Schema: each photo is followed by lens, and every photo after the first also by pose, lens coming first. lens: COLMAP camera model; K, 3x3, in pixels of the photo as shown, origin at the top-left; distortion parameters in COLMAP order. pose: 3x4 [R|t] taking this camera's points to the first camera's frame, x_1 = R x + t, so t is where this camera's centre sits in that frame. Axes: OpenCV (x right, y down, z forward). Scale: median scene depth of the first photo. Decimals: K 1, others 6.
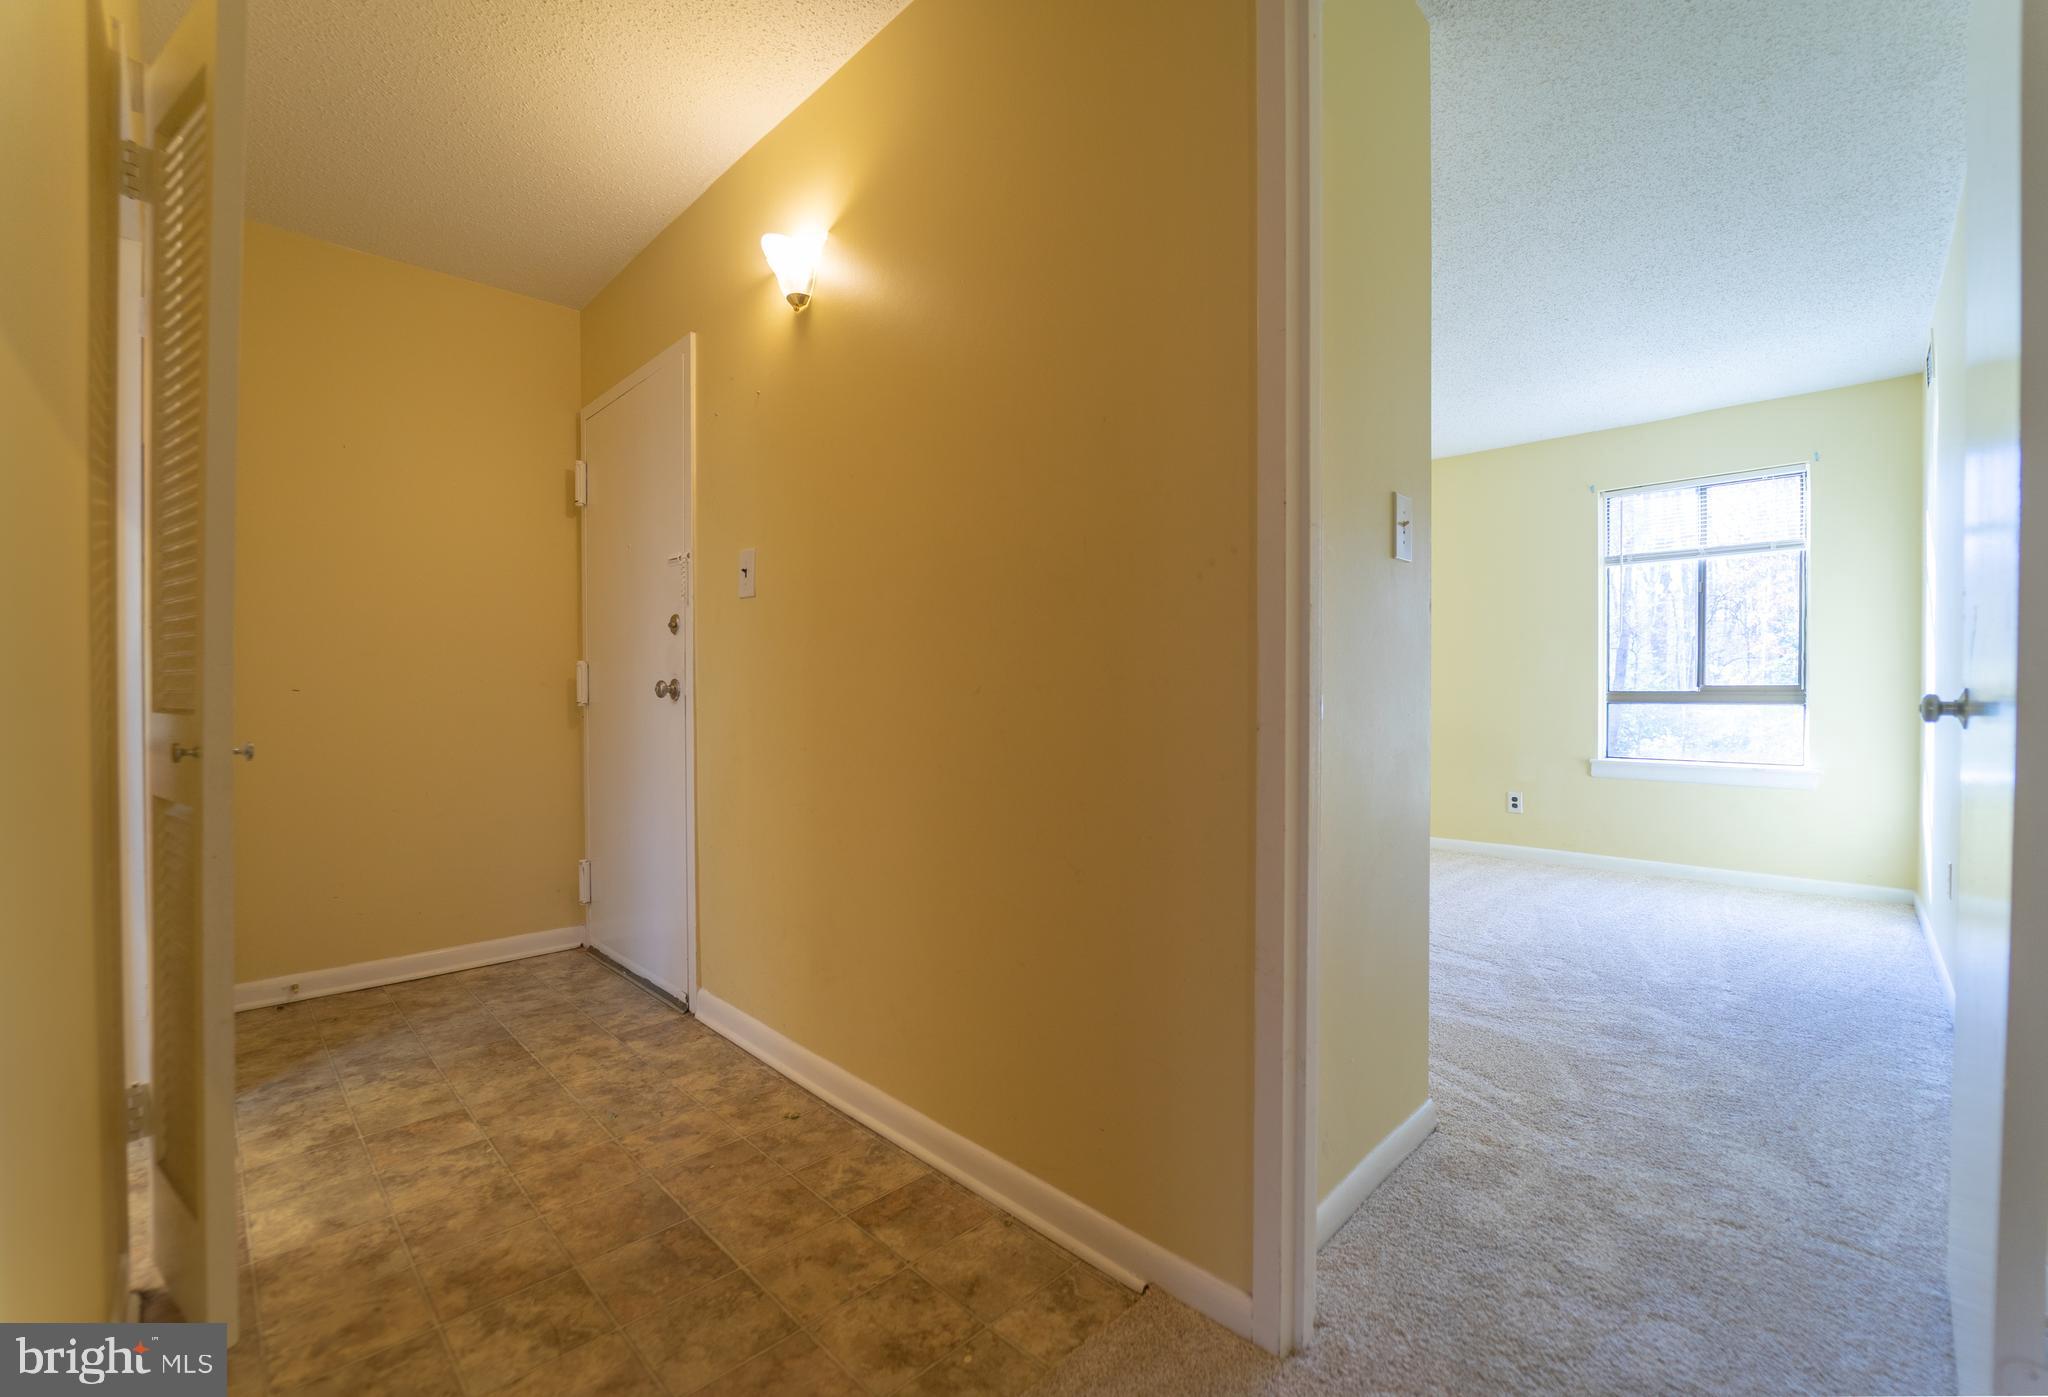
lens RADIAL K [[864.8, 0, 1050.6], [0, 864.8, 710.6], [0, 0, 1]] dist [-0.021381, 0.000016]
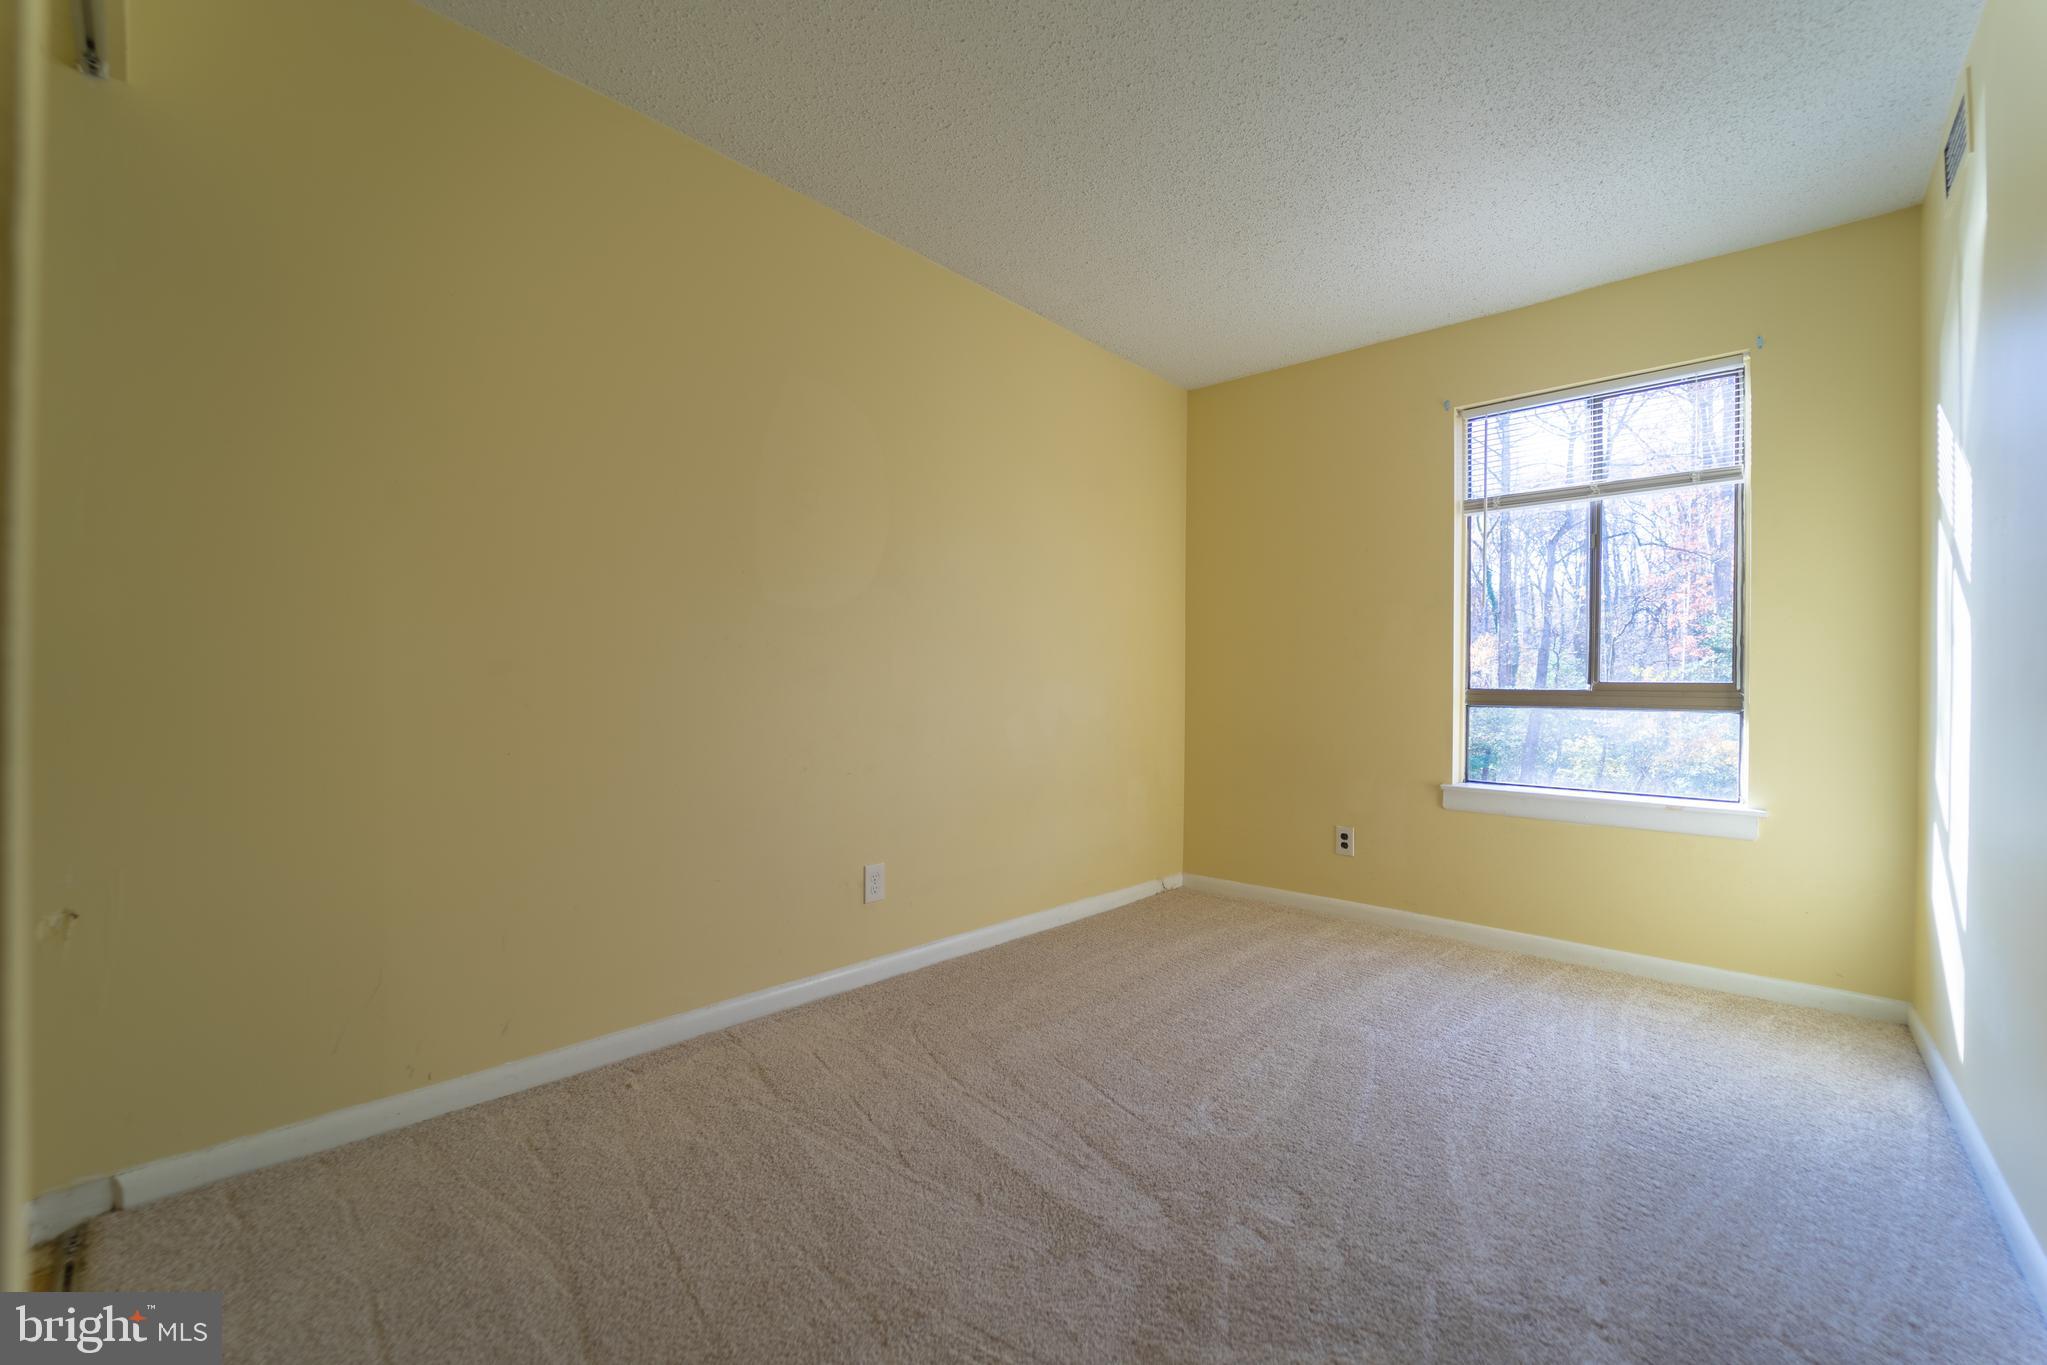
lens RADIAL K [[848.7, 0, 1019.0], [0, 848.7, 693.1], [0, 0, 1]] dist [-0.021189, -0.000800]
pose [[0.999575, 0.012869, 0.026148, 0.269622], [-0.012552, 0.999846, -0.012254, -0.006356], [-0.026302, 0.011921, 0.999583, 0.321035]]
